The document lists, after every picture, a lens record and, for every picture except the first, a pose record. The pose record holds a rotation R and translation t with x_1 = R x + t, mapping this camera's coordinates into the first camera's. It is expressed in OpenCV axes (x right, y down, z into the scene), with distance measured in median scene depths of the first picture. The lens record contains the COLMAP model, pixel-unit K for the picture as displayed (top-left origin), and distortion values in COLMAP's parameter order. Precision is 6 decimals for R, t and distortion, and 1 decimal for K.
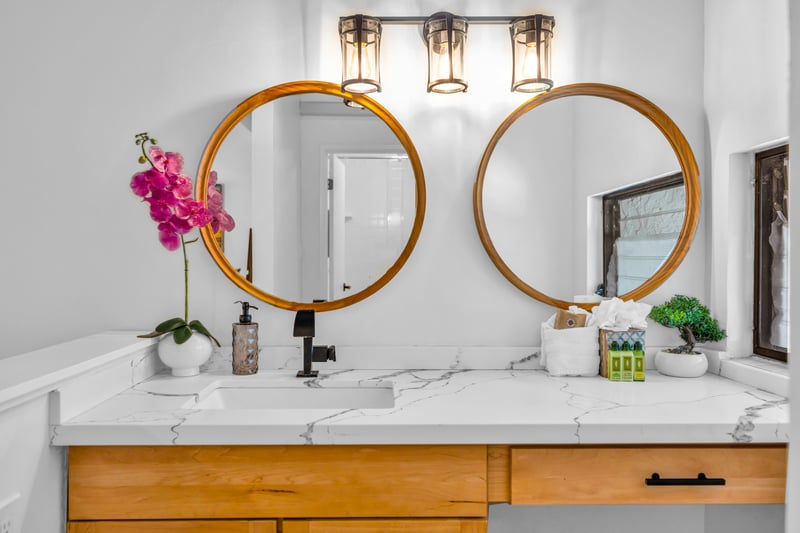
lens RADIAL K [[609.2, 0, 400.0], [0, 609.2, 266.5], [0, 0, 1]] dist [0.005713, 0.003160]
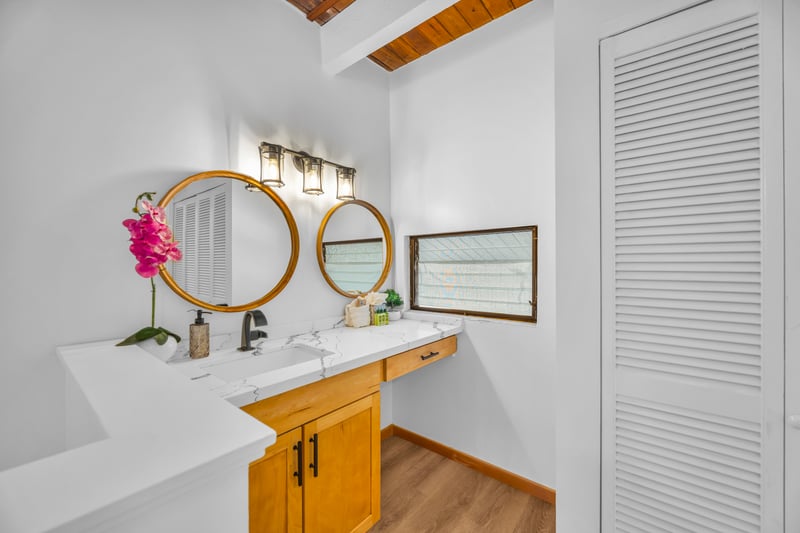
lens RADIAL K [[314.5, 0, 400.0], [0, 314.5, 266.5], [0, 0, 1]] dist [-0.001179, 0.000055]
pose [[0.647650, -0.002479, 0.761934, -0.532380], [0.010334, 0.999931, -0.005530, -0.040399], [-0.761868, 0.011455, 0.647631, 0.115366]]
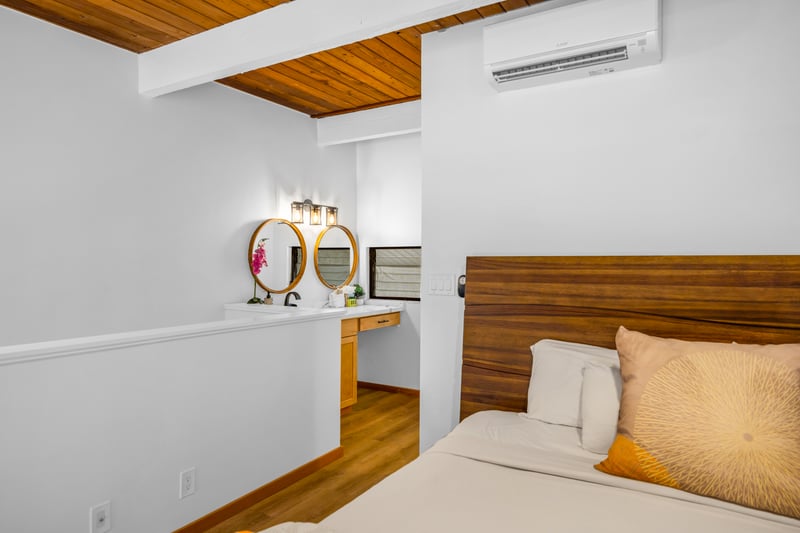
lens RADIAL K [[500.7, 0, 400.0], [0, 500.7, 266.5], [0, 0, 1]] dist [-0.001410, -0.000474]
pose [[0.547374, -0.001971, 0.836886, -2.007147], [0.002104, 0.999997, 0.000979, -0.063658], [-0.836886, 0.001225, 0.547376, -0.922375]]
